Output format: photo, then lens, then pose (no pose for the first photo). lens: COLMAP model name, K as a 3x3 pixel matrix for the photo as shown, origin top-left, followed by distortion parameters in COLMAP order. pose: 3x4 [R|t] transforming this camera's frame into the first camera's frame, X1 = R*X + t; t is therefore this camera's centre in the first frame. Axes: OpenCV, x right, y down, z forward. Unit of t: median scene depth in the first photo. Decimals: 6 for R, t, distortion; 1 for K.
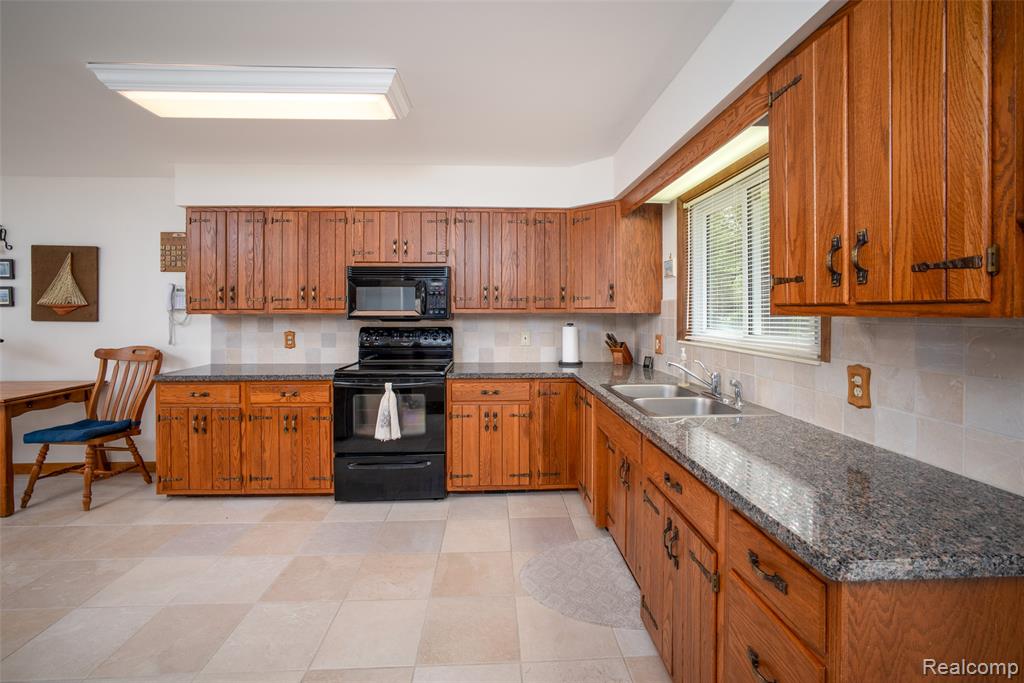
lens RADIAL K [[442.0, 0, 509.8], [0, 442.0, 312.6], [0, 0, 1]] dist [-0.013087, 0.000679]
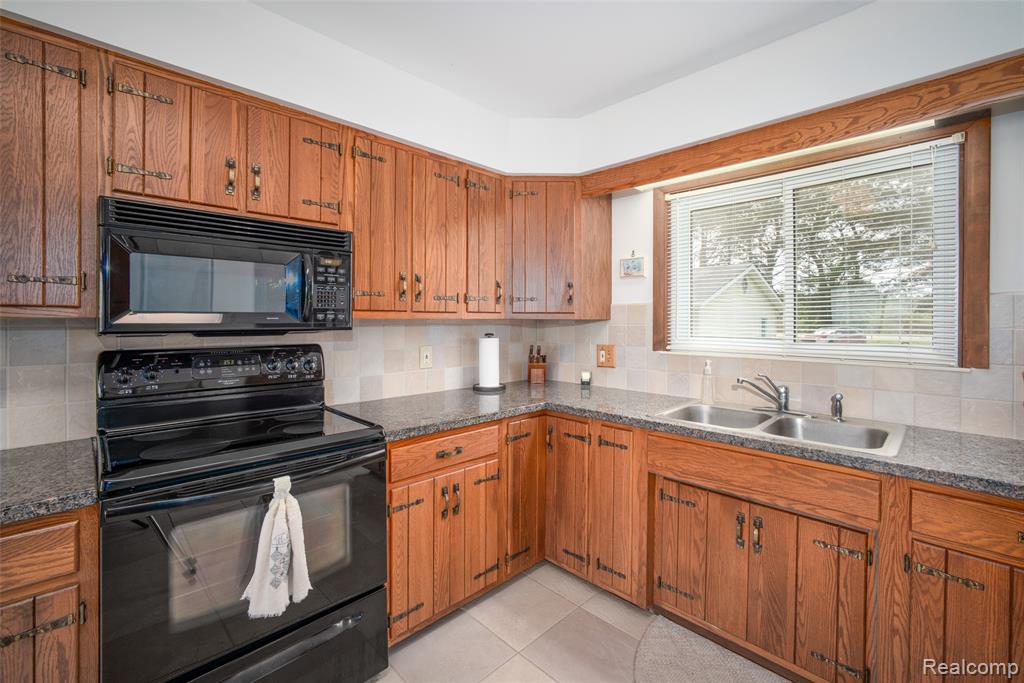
lens RADIAL K [[441.1, 0, 510.7], [0, 441.1, 320.9], [0, 0, 1]] dist [-0.024994, 0.011536]
pose [[0.745461, 0.000854, 0.666548, -0.358637], [-0.003652, 0.999989, 0.002803, 0.002073], [-0.666539, -0.004524, 0.745457, 0.479803]]
